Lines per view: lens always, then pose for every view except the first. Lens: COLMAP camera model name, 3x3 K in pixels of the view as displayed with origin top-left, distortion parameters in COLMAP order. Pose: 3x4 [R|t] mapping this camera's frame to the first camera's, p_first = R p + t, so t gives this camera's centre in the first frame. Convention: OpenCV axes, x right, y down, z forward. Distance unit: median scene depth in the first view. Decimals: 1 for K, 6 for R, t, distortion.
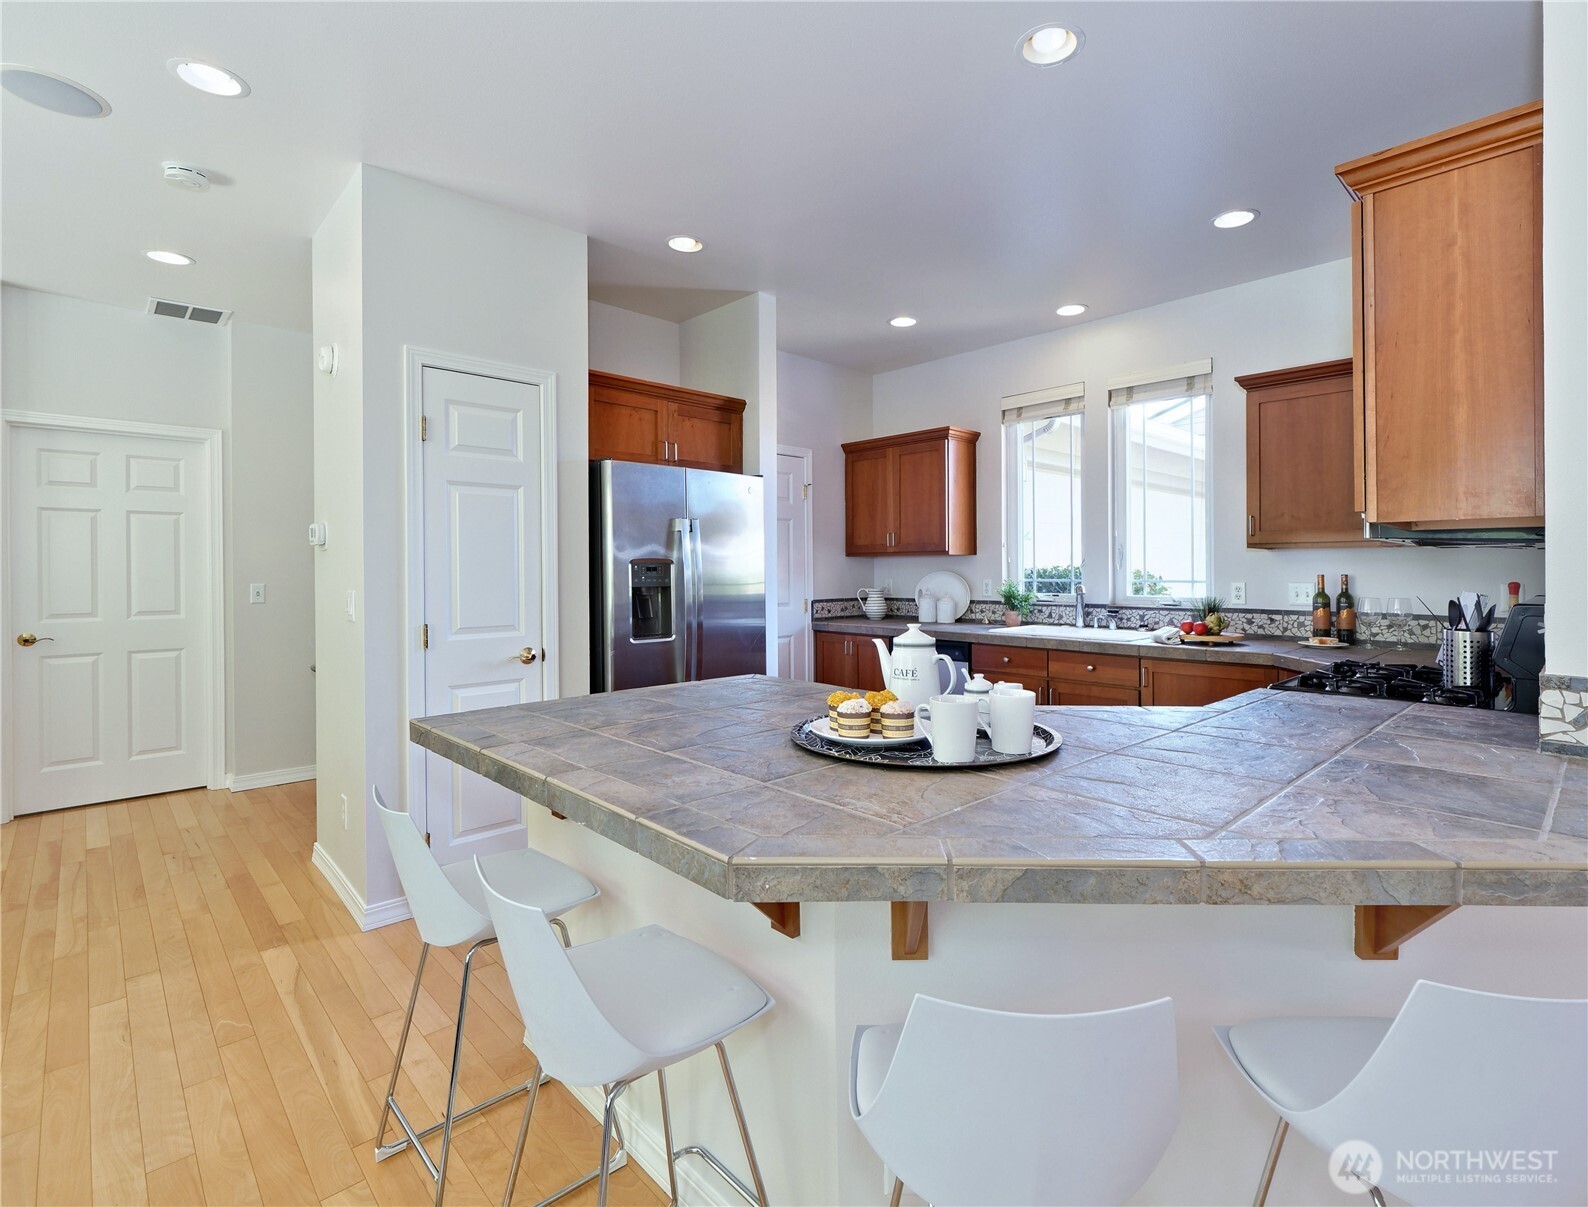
lens RADIAL K [[751.6, 0, 834.2], [0, 751.6, 571.5], [0, 0, 1]] dist [0.002127, -0.002504]
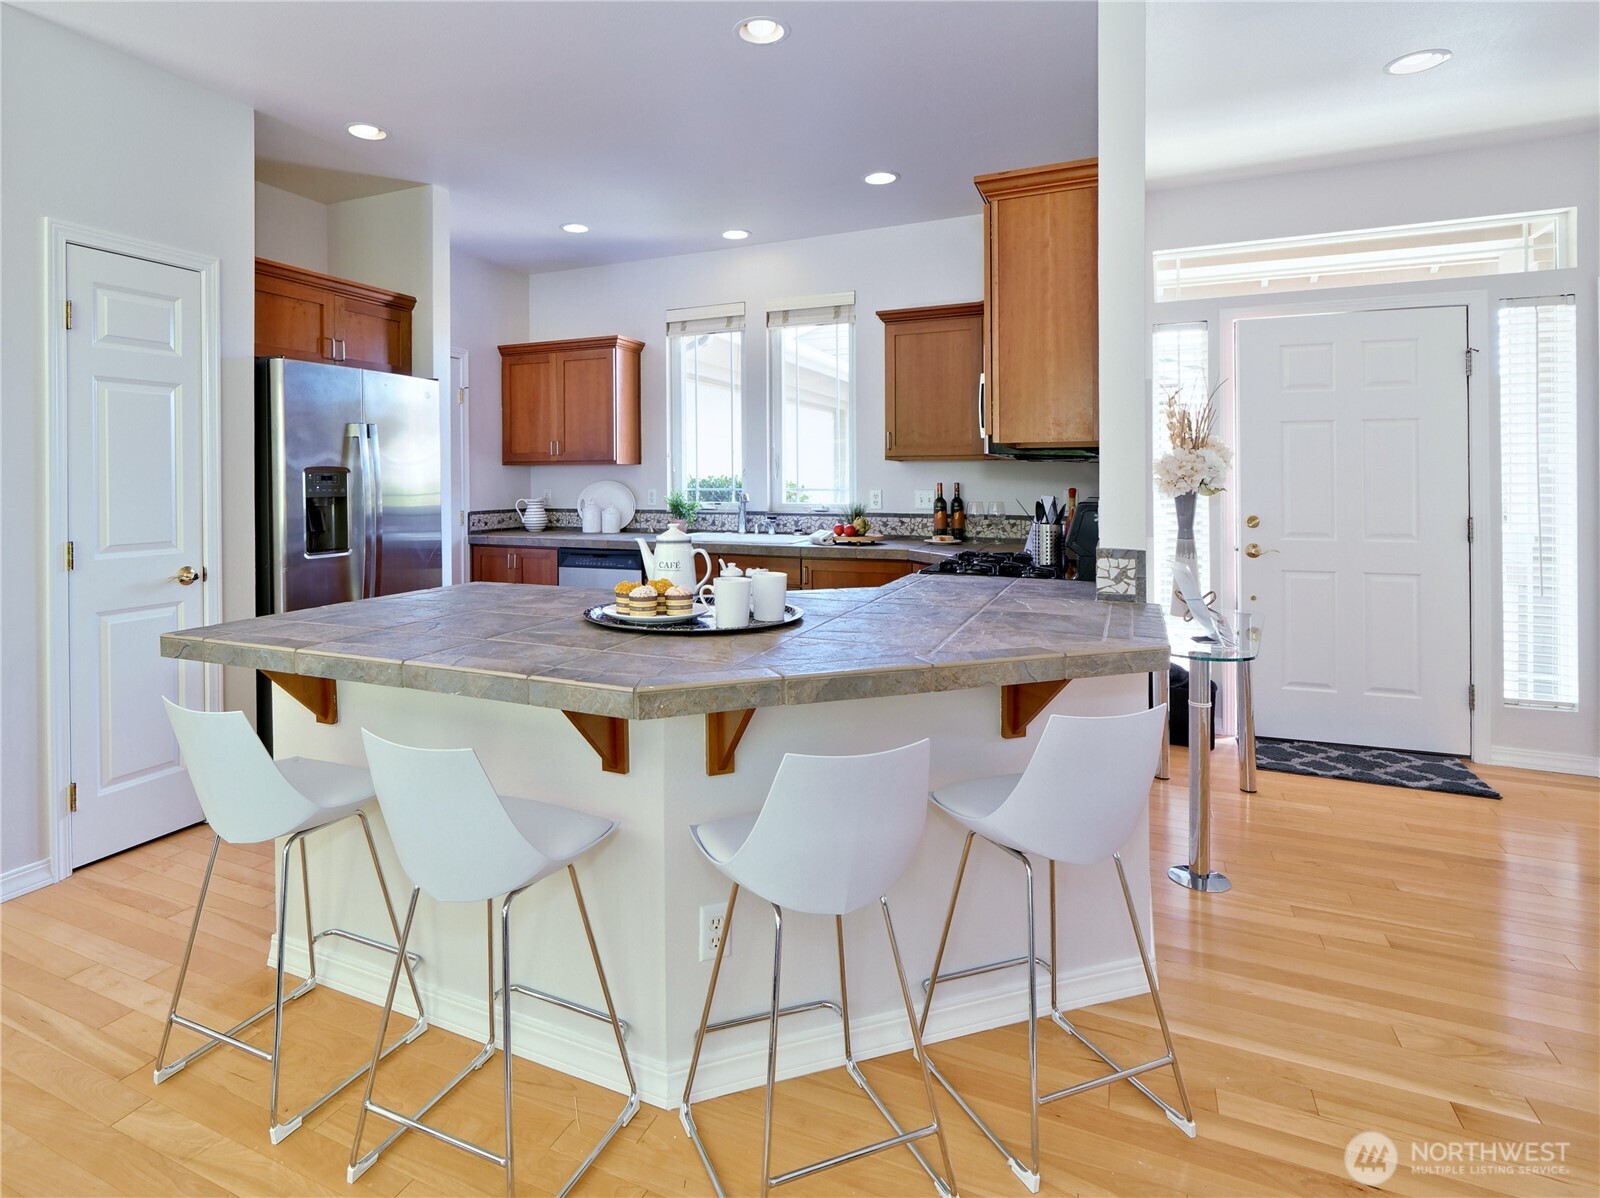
lens RADIAL K [[809.1, 0, 731.2], [0, 809.1, 484.3], [0, 0, 1]] dist [0.004471, -0.003452]
pose [[0.940687, -0.002725, 0.339263, -0.113365], [0.001769, 0.999994, 0.003128, 0.002133], [-0.339270, -0.002342, 0.940686, -0.103921]]
